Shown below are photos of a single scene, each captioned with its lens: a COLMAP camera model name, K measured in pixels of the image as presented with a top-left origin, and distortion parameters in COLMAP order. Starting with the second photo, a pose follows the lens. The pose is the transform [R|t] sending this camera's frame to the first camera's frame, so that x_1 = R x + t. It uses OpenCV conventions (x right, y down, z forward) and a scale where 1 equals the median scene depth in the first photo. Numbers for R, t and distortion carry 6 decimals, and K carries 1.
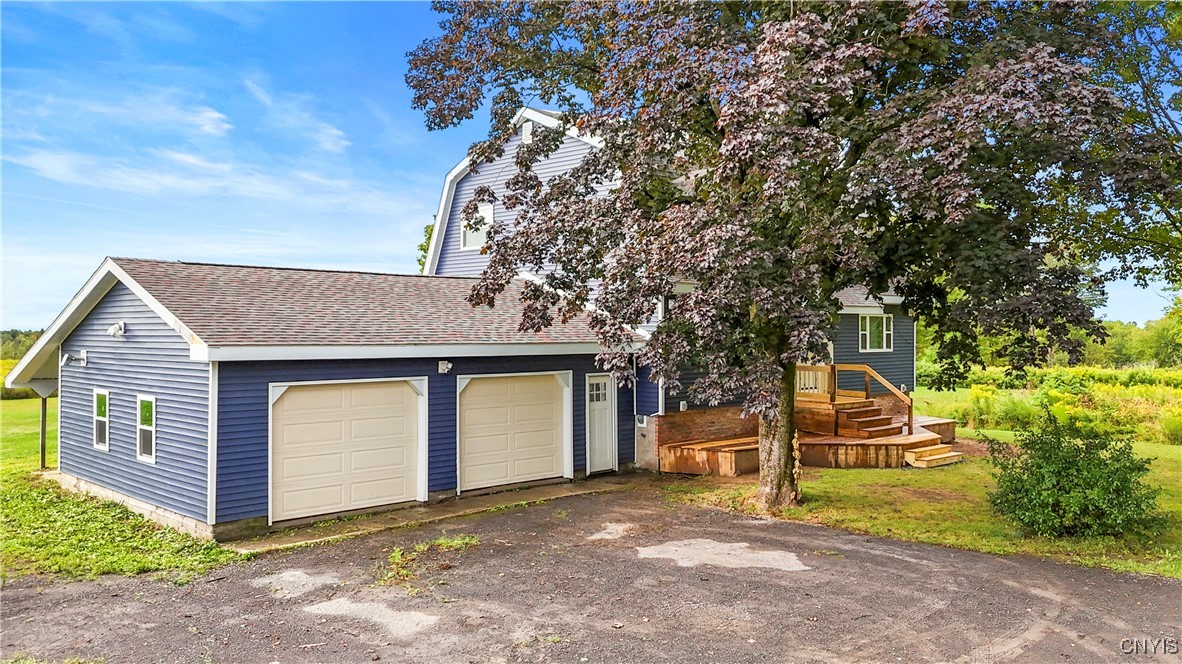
lens RADIAL K [[894.9, 0, 591.0], [0, 894.9, 332.0], [0, 0, 1]] dist [0.159698, -0.000600]
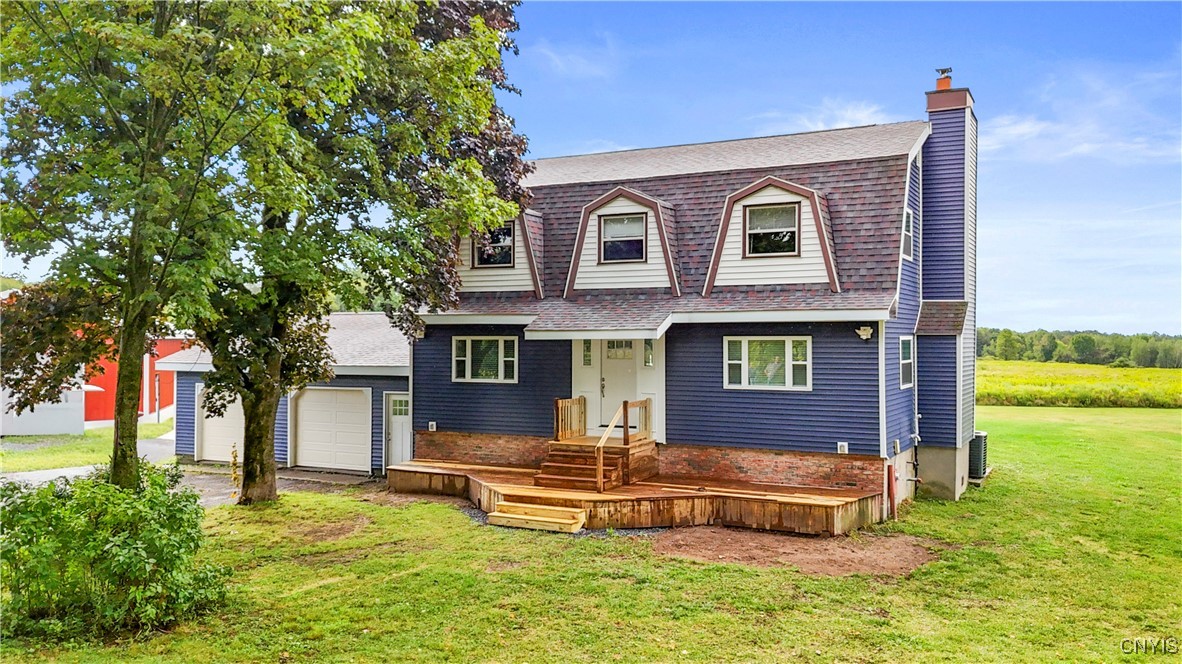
lens RADIAL K [[894.9, 0, 591.0], [0, 894.9, 332.0], [0, 0, 1]] dist [0.159698, -0.000600]
pose [[0.314026, -0.013923, -0.949312, 1.239229], [0.001530, 0.999899, -0.014159, -0.016657], [0.949413, 0.002994, 0.314015, 0.862312]]
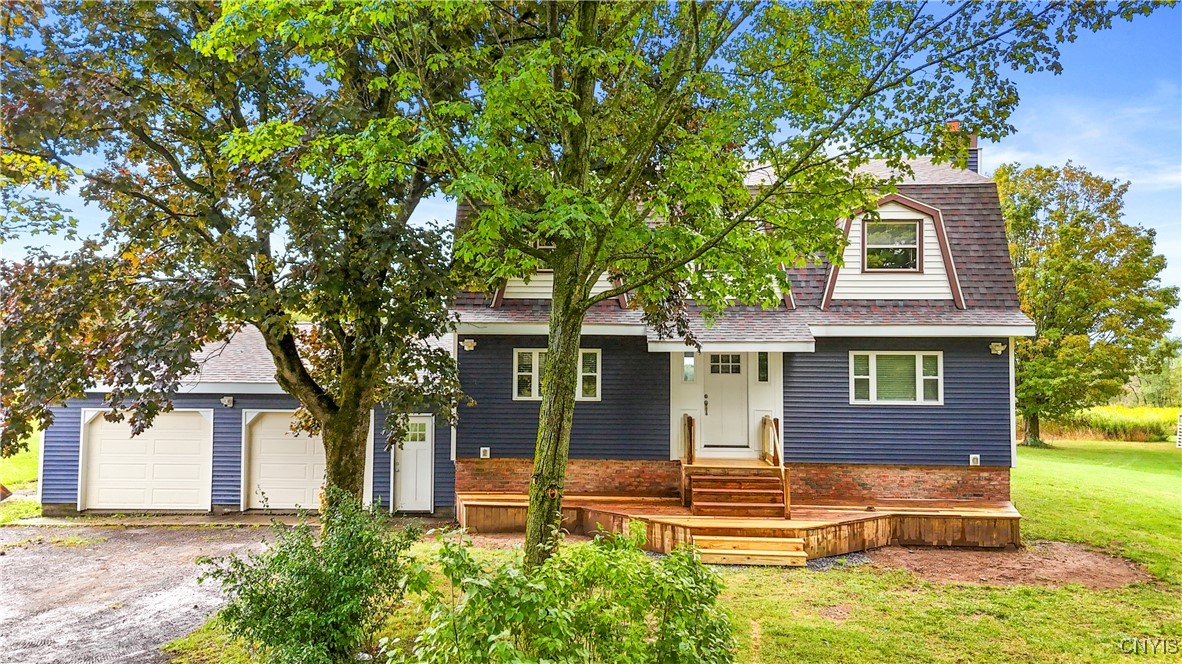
lens RADIAL K [[887.9, 0, 590.1], [0, 887.9, 319.8], [0, 0, 1]] dist [0.085034, -0.000306]
pose [[0.664901, -0.030546, -0.746306, 0.897781], [-0.002867, 0.999052, -0.043445, -0.016335], [0.746926, 0.031026, 0.664183, 0.473877]]
